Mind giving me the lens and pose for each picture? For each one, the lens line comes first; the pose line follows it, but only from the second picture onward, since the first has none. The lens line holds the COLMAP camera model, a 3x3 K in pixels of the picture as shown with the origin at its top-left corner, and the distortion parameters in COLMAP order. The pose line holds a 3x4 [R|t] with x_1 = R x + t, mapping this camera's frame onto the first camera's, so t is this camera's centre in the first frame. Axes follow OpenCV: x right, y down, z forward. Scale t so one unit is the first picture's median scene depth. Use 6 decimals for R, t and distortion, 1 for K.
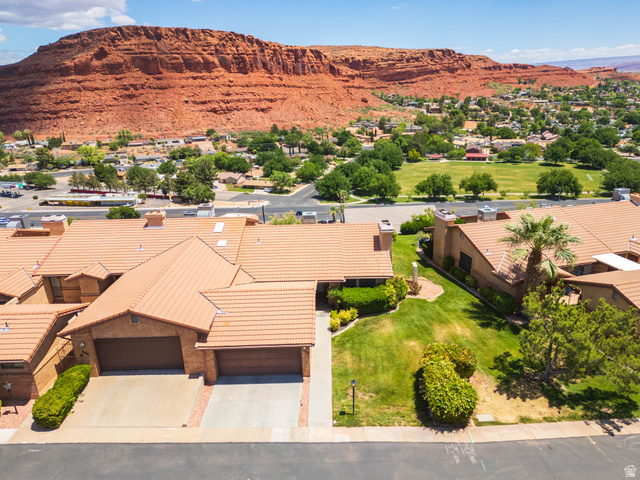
lens RADIAL K [[448.7, 0, 320.9], [0, 448.7, 240.8], [0, 0, 1]] dist [0.070477, -0.067043]
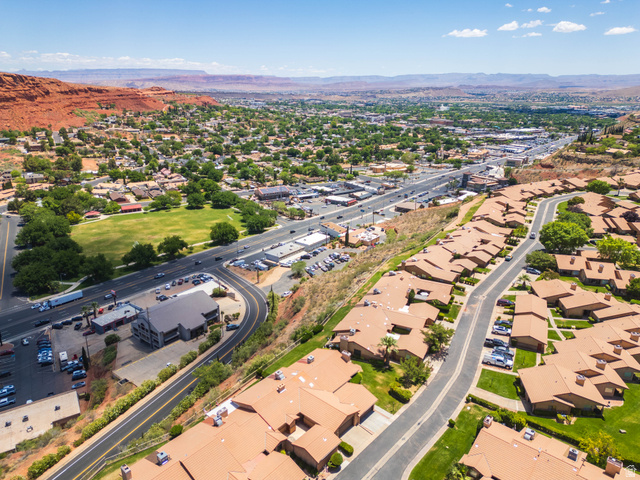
lens RADIAL K [[448.7, 0, 320.9], [0, 448.7, 240.8], [0, 0, 1]] dist [0.070477, -0.067043]
pose [[0.646231, -0.220978, 0.730448, -0.166069], [0.228098, 0.969334, 0.091448, -0.089627], [-0.728256, 0.107517, 0.676819, -0.080183]]
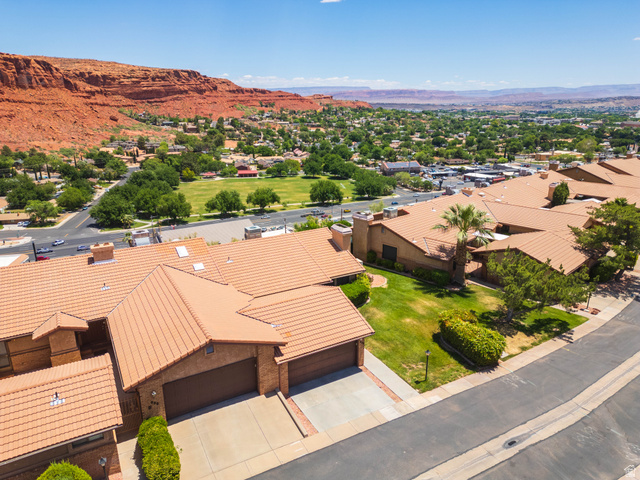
lens RADIAL K [[448.7, 0, 320.9], [0, 448.7, 240.8], [0, 0, 1]] dist [0.070477, -0.067043]
pose [[0.863468, -0.124819, 0.488715, -0.038809], [0.144584, 0.989489, -0.002736, -0.000659], [-0.483237, 0.073023, 0.872439, 0.004402]]
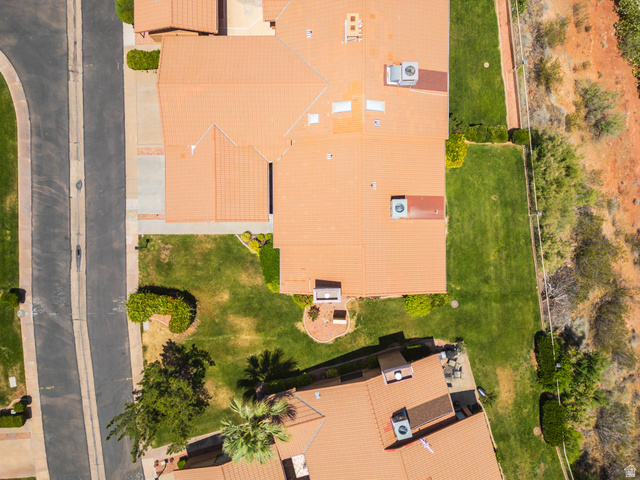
lens RADIAL K [[448.7, 0, 320.9], [0, 448.7, 240.8], [0, 0, 1]] dist [0.070477, -0.067043]
pose [[0.018889, 0.999299, 0.032329, 0.000373], [-0.311870, -0.024833, 0.949800, -0.076959], [0.949937, -0.028023, 0.311182, 0.061047]]
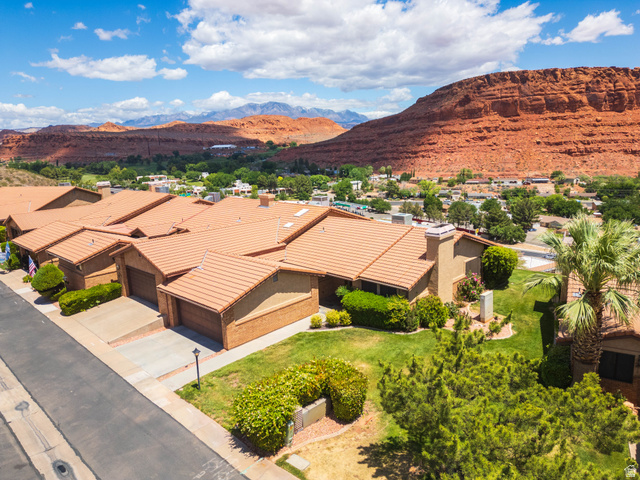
lens RADIAL K [[448.7, 0, 320.9], [0, 448.7, 240.8], [0, 0, 1]] dist [0.070477, -0.067043]
pose [[0.731177, 0.148355, -0.665861, 0.044317], [-0.210010, 0.977616, -0.012796, 0.003277], [0.649057, 0.149194, 0.745966, 0.025147]]
